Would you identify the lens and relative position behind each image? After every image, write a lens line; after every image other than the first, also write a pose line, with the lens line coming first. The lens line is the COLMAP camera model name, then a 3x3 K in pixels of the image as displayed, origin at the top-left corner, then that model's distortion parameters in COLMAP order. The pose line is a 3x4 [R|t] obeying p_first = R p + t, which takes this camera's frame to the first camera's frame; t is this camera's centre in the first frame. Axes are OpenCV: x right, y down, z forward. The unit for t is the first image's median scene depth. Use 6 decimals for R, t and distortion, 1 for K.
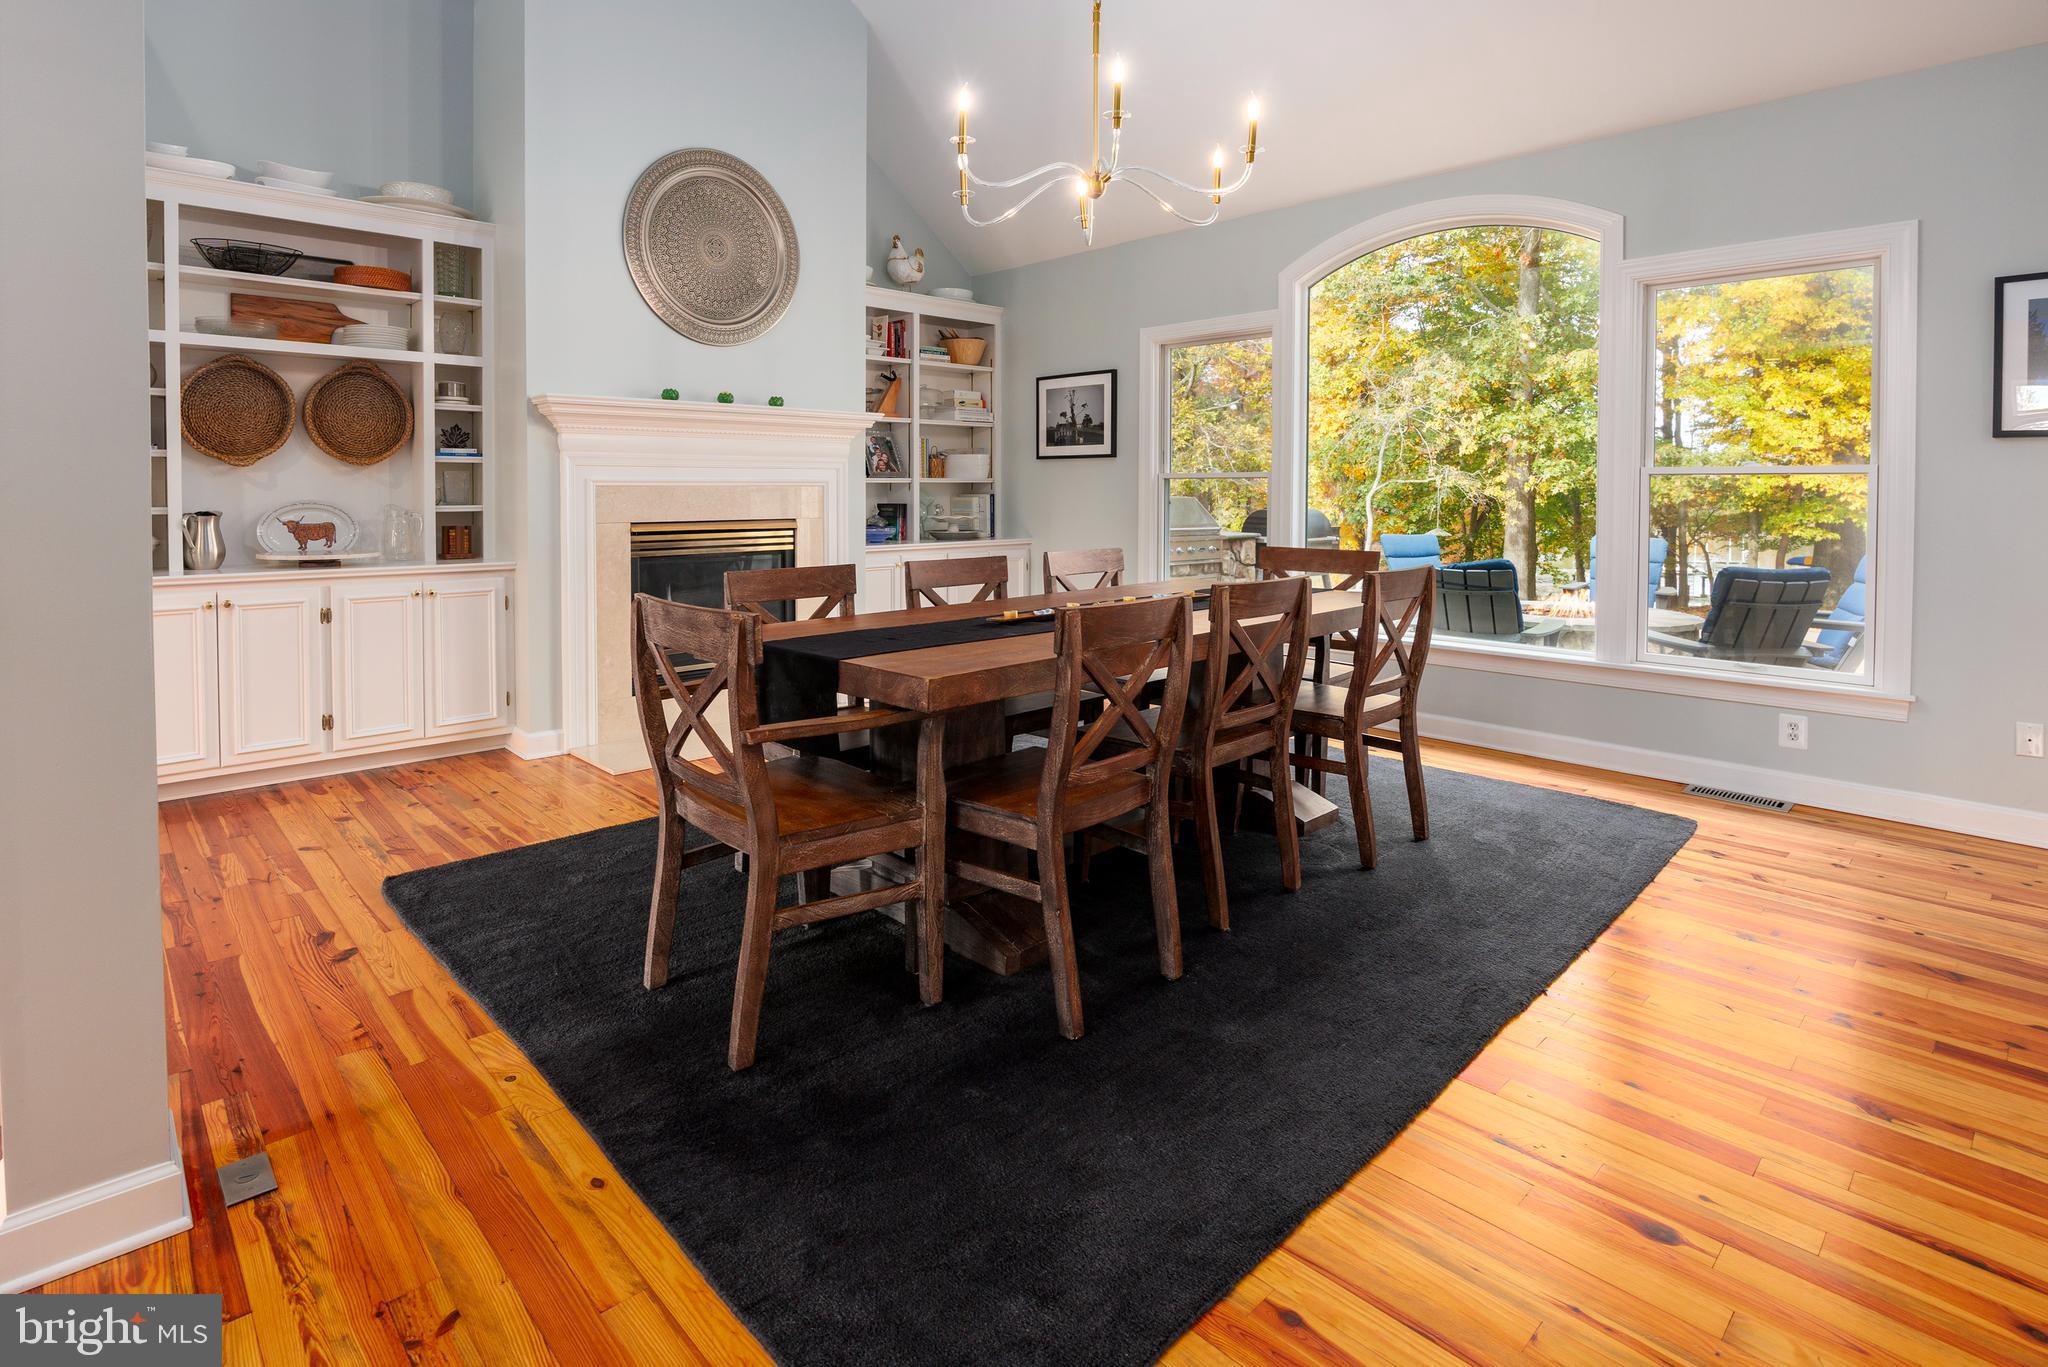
lens RADIAL K [[1064.1, 0, 907.4], [0, 1064.1, 521.6], [0, 0, 1]] dist [-0.009646, 0.000085]
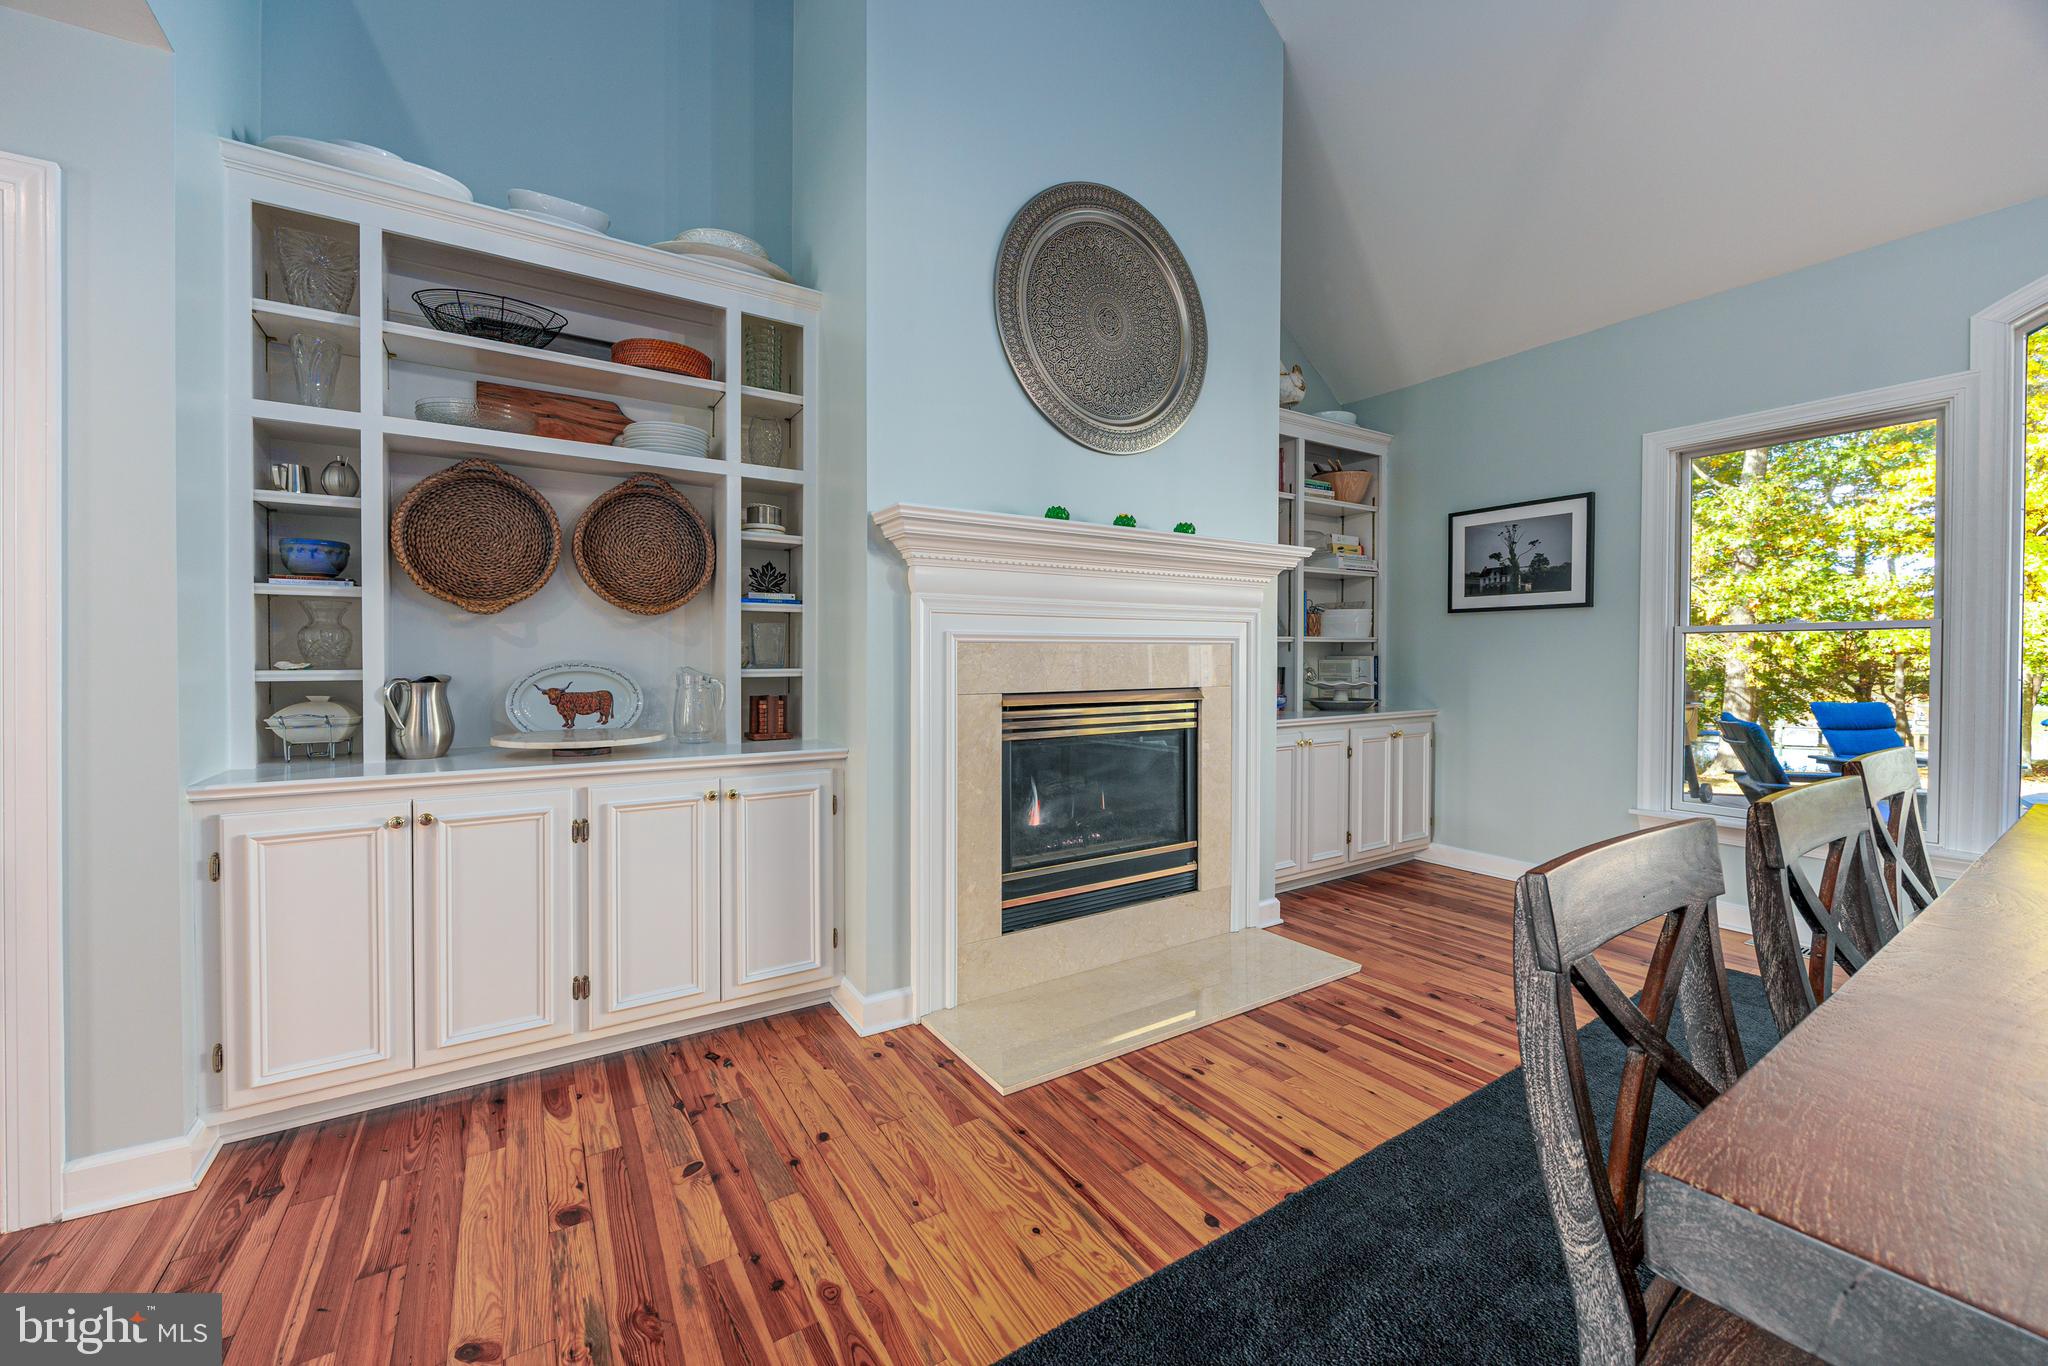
lens RADIAL K [[801.8, 0, 1006.2], [0, 801.8, 664.9], [0, 0, 1]] dist [-0.001284, -0.000552]
pose [[0.993310, 0.001761, -0.115467, -0.197975], [-0.003846, 0.999833, -0.017842, -0.008574], [0.115416, 0.018167, 0.993151, 0.470817]]
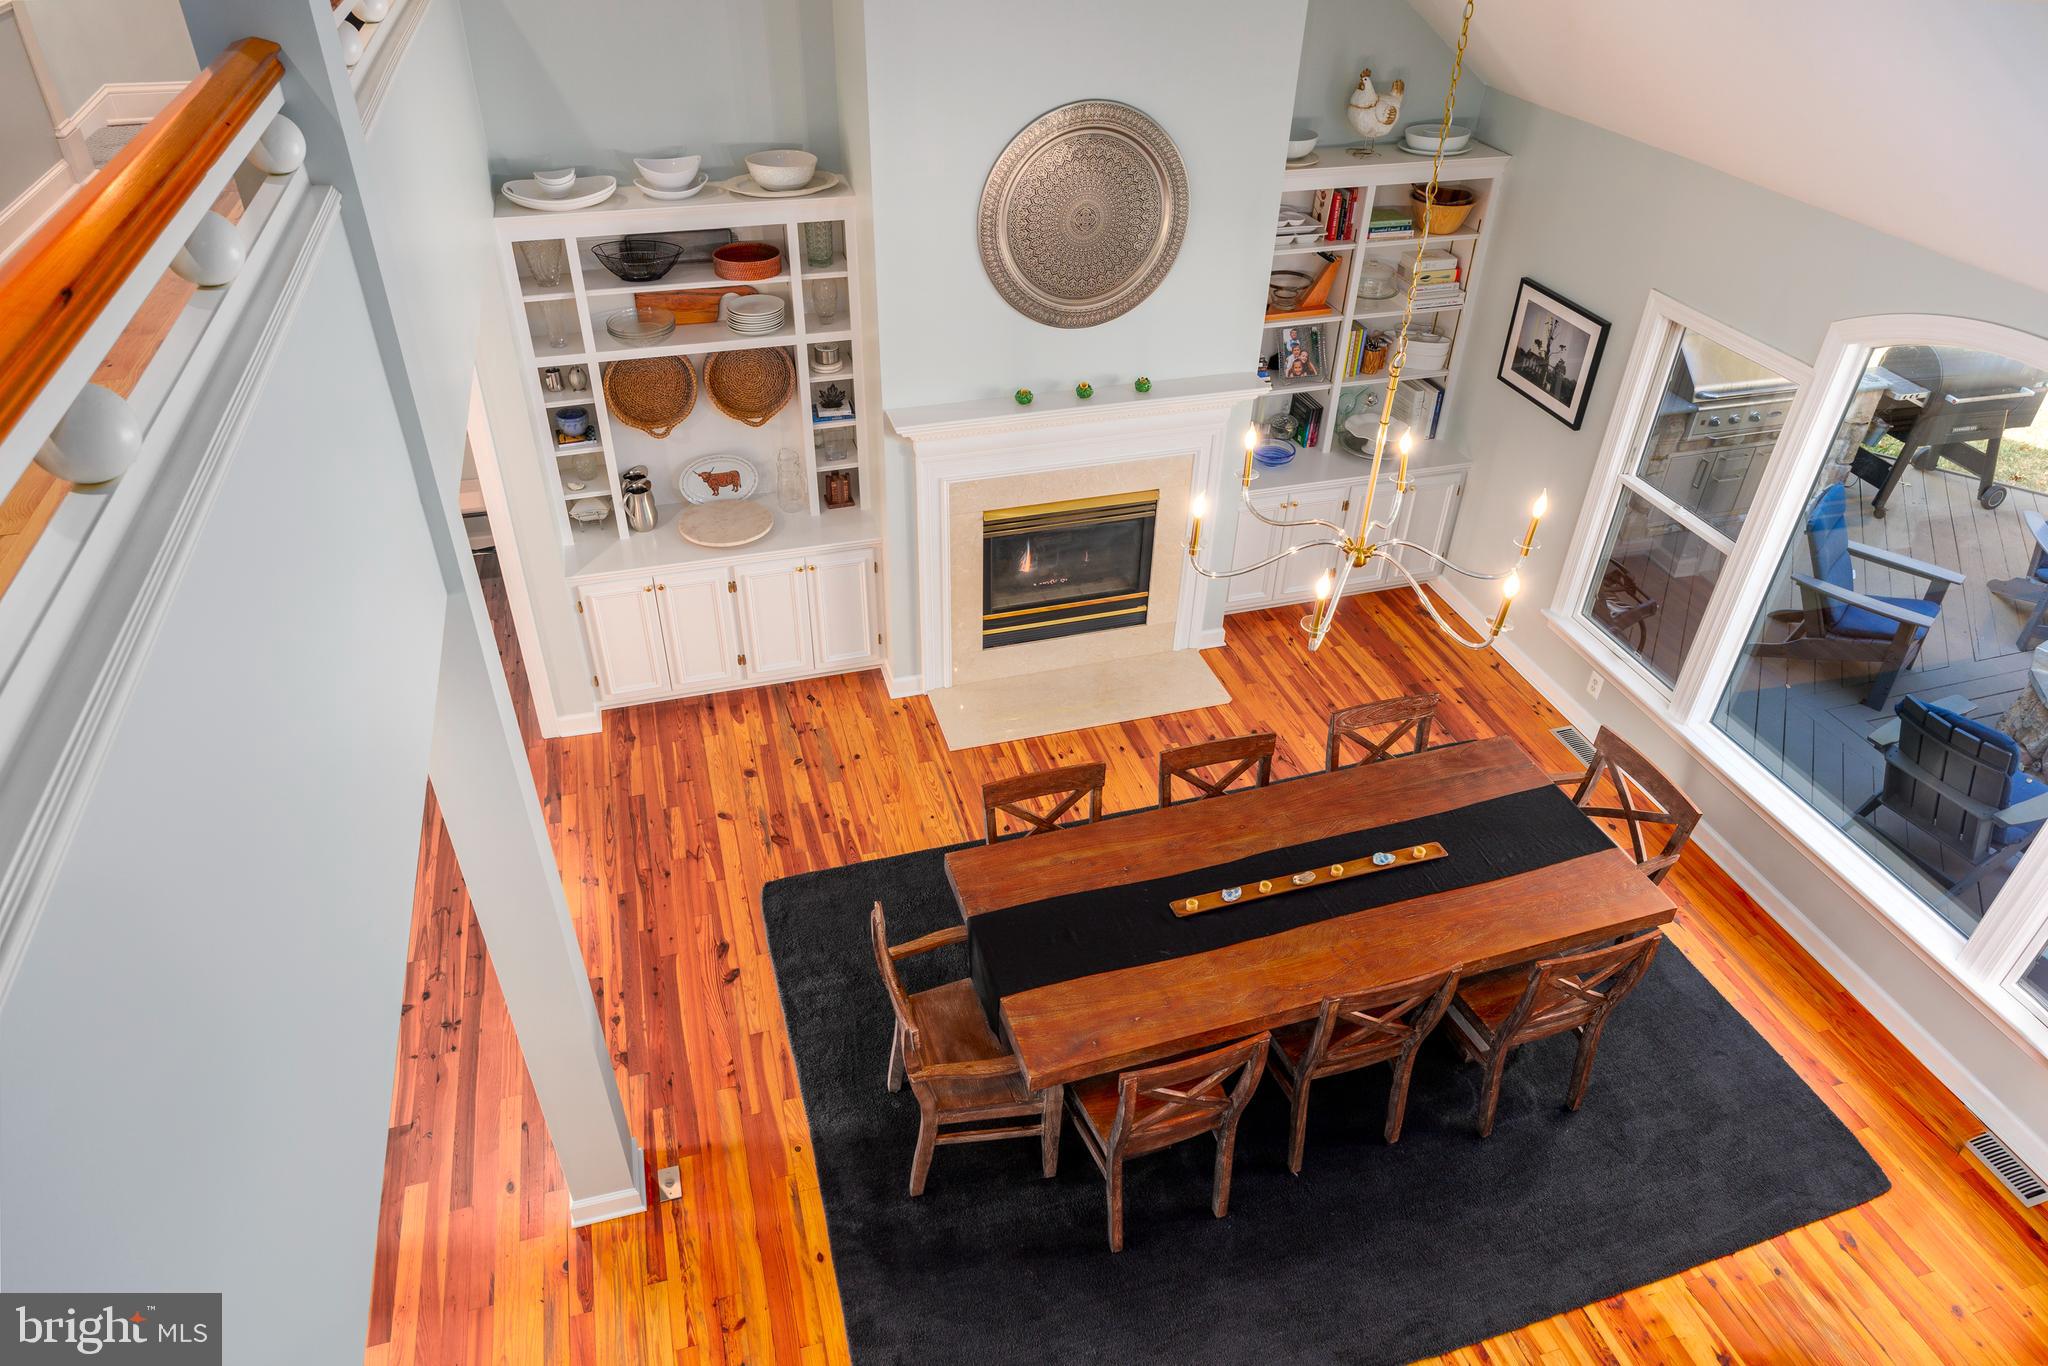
lens RADIAL K [[1268.4, 0, 890.1], [0, 1268.4, 689.5], [0, 0, 1]] dist [-0.002016, -0.000472]
pose [[0.897665, 0.227557, -0.377380, 0.169108], [0.026098, 0.827406, 0.560997, -0.562503], [0.439905, -0.513436, 0.736795, -0.043988]]
